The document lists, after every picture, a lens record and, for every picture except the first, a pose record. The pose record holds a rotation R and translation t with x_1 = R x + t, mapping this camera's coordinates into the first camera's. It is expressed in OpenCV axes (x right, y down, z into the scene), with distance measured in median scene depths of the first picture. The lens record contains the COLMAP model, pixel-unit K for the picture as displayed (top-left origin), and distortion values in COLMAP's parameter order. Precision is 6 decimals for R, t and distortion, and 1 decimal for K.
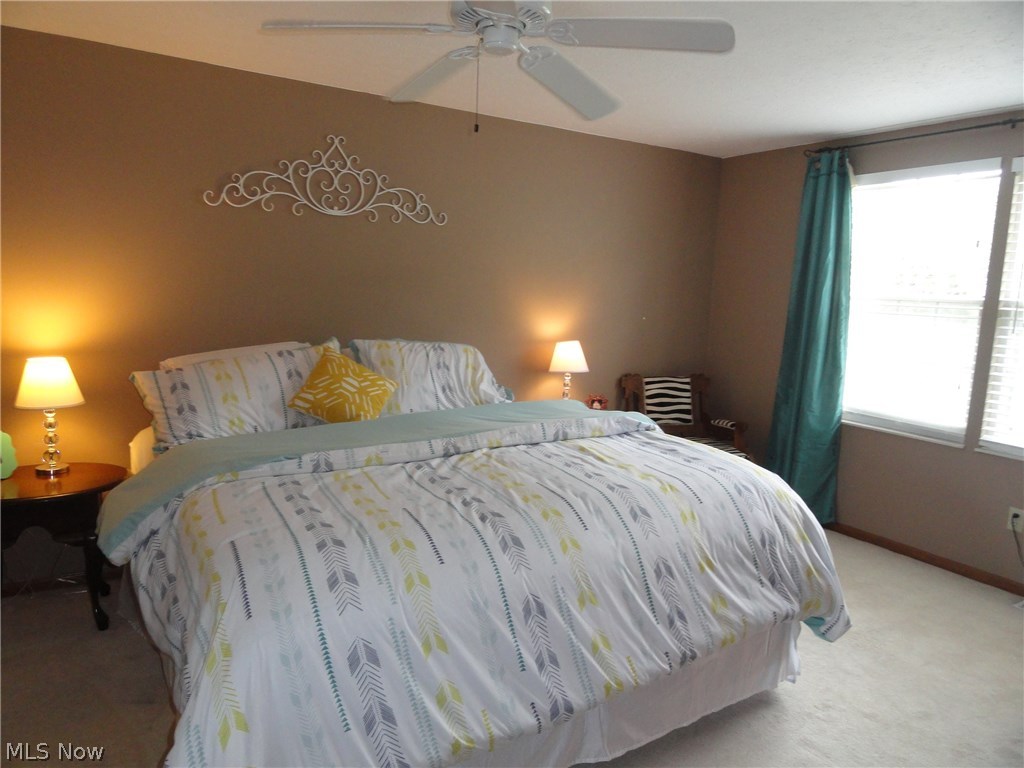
lens RADIAL K [[717.1, 0, 508.5], [0, 717.1, 385.2], [0, 0, 1]] dist [-0.007973, 0.010529]
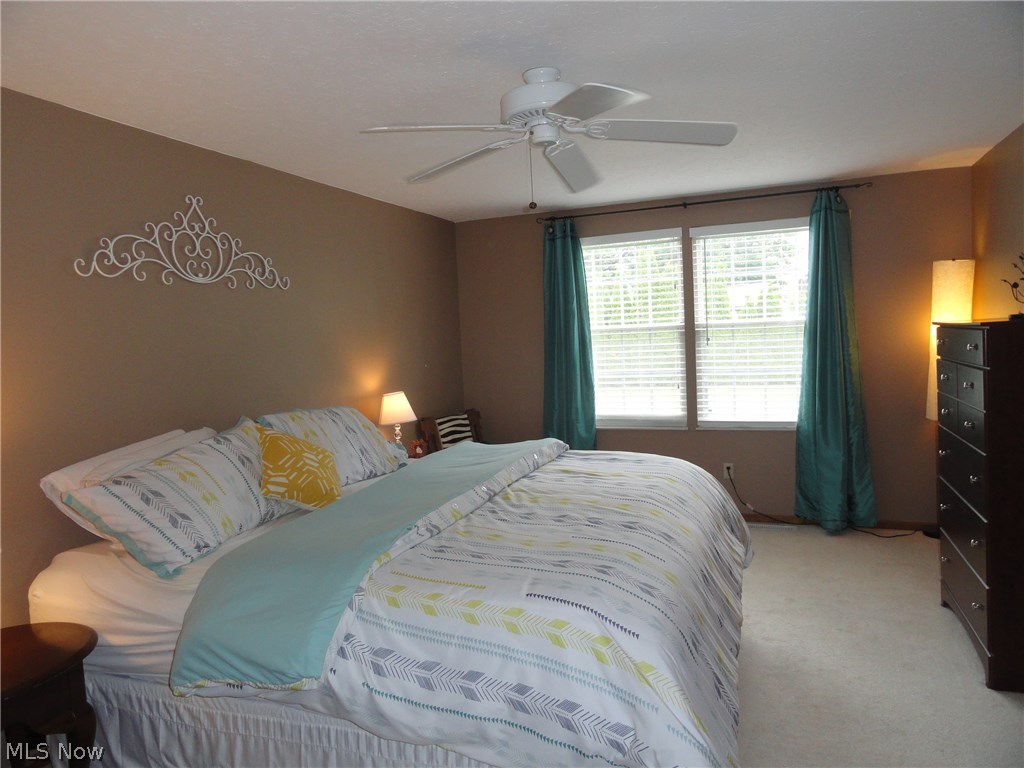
lens RADIAL K [[717.1, 0, 503.1], [0, 717.1, 384.6], [0, 0, 1]] dist [-0.007973, 0.010529]
pose [[0.790469, -0.121088, 0.600414, -0.503437], [0.164651, 0.986190, -0.017880, -0.034892], [-0.589957, 0.112993, 0.799490, 0.079673]]
